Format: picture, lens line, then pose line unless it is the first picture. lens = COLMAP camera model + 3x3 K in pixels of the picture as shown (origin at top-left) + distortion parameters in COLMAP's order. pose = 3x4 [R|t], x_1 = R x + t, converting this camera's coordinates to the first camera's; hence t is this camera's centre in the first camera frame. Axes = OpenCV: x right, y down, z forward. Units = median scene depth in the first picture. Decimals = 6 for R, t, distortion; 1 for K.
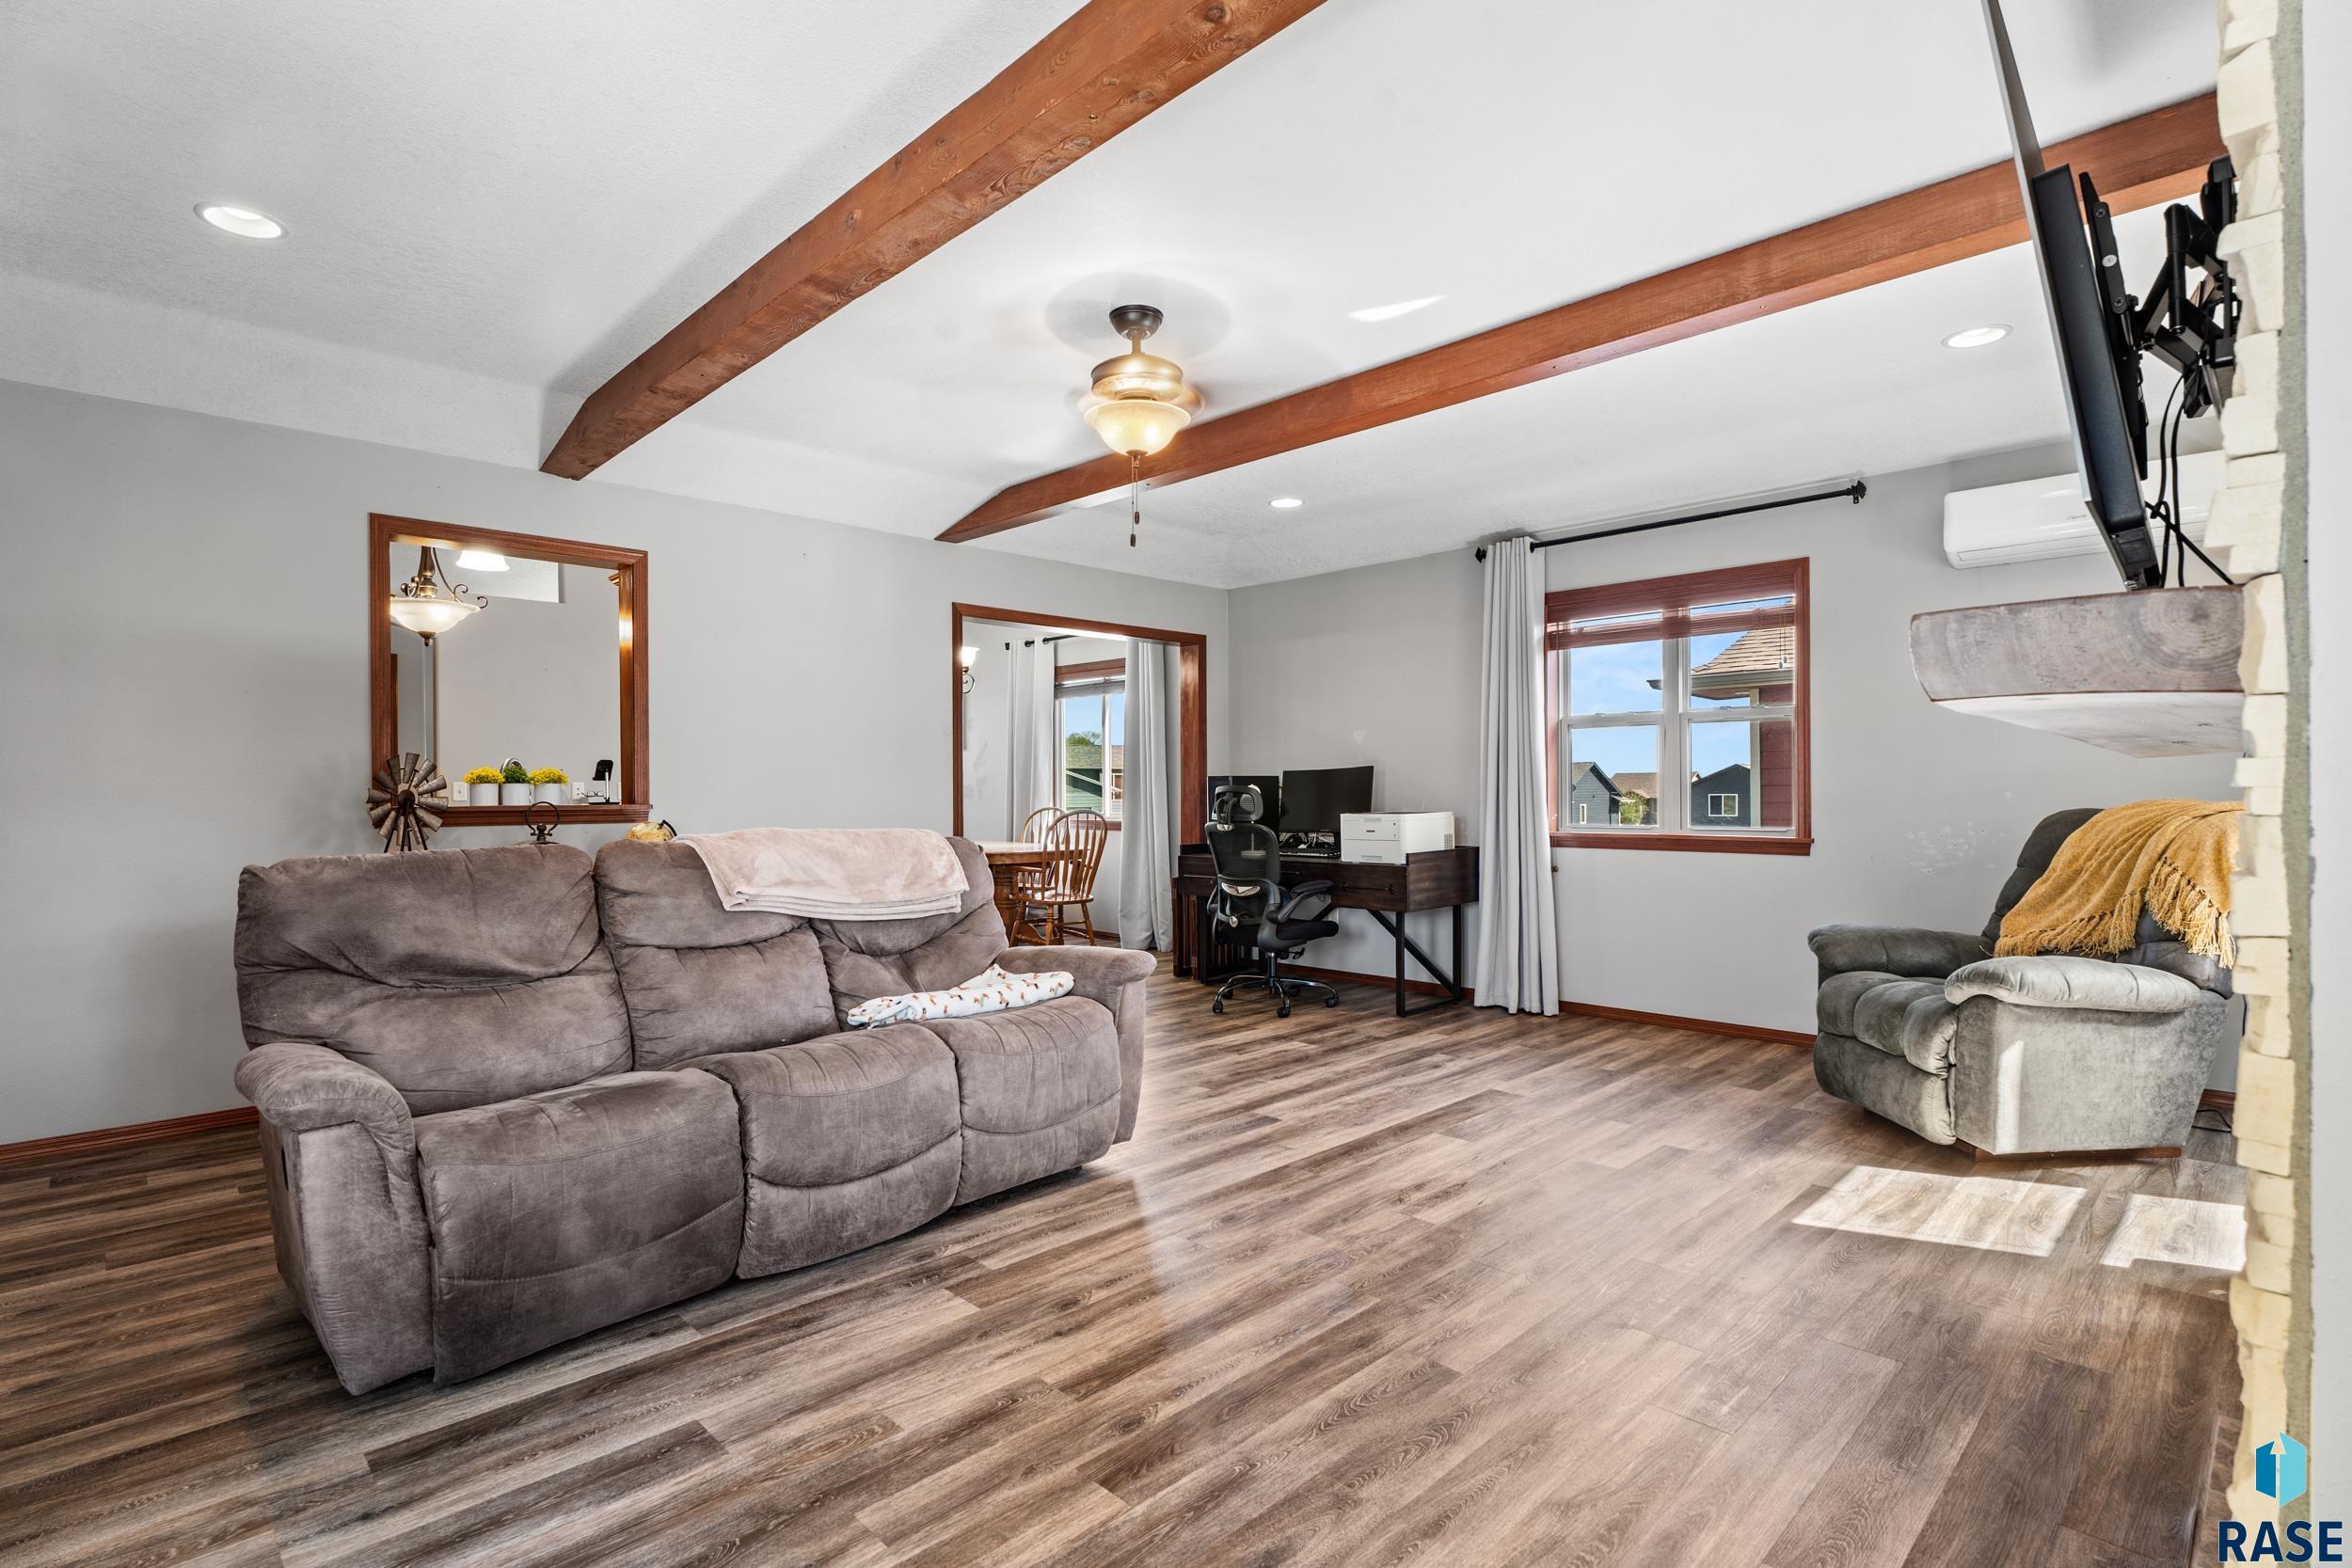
lens RADIAL K [[1121.1, 0, 1176.0], [0, 1121.1, 784.0], [0, 0, 1]] dist [-0.006194, 0.000253]
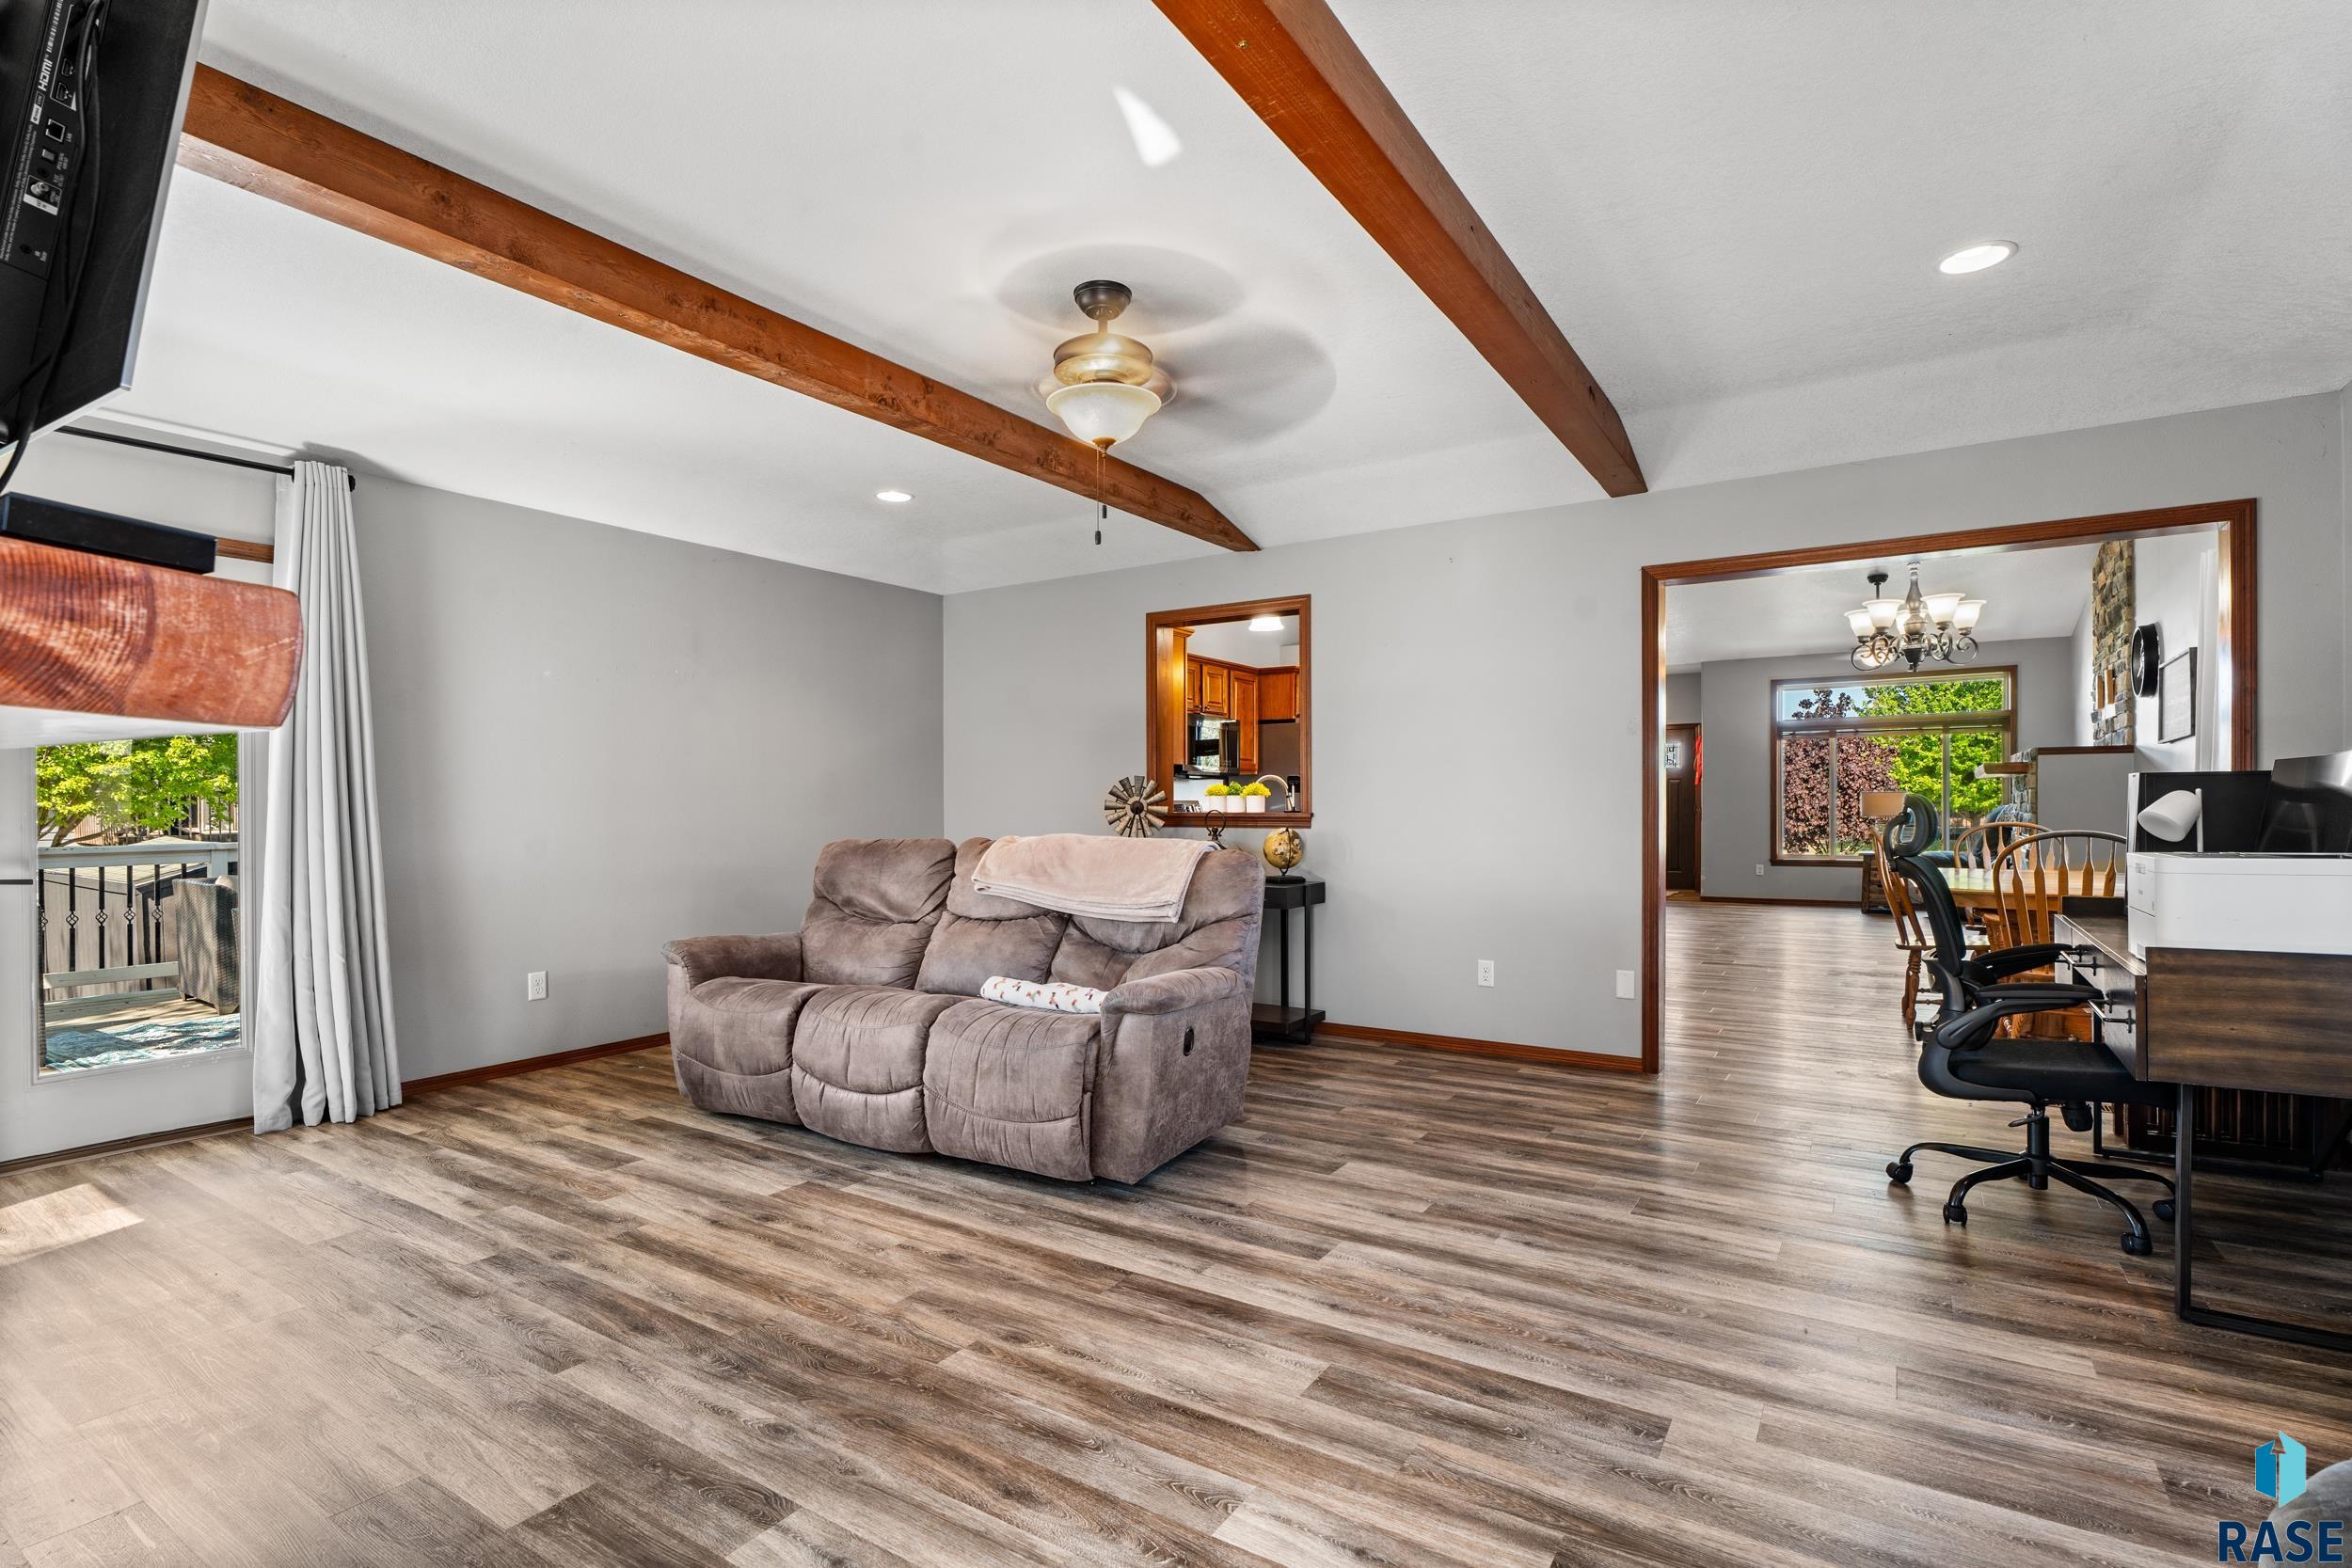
lens RADIAL K [[1121.1, 0, 1176.0], [0, 1121.1, 784.0], [0, 0, 1]] dist [-0.006194, 0.000253]
pose [[0.216216, -0.010155, -0.976293, 0.993227], [0.011033, 0.999907, -0.007957, -0.005382], [0.976283, -0.009051, 0.216308, 0.953132]]
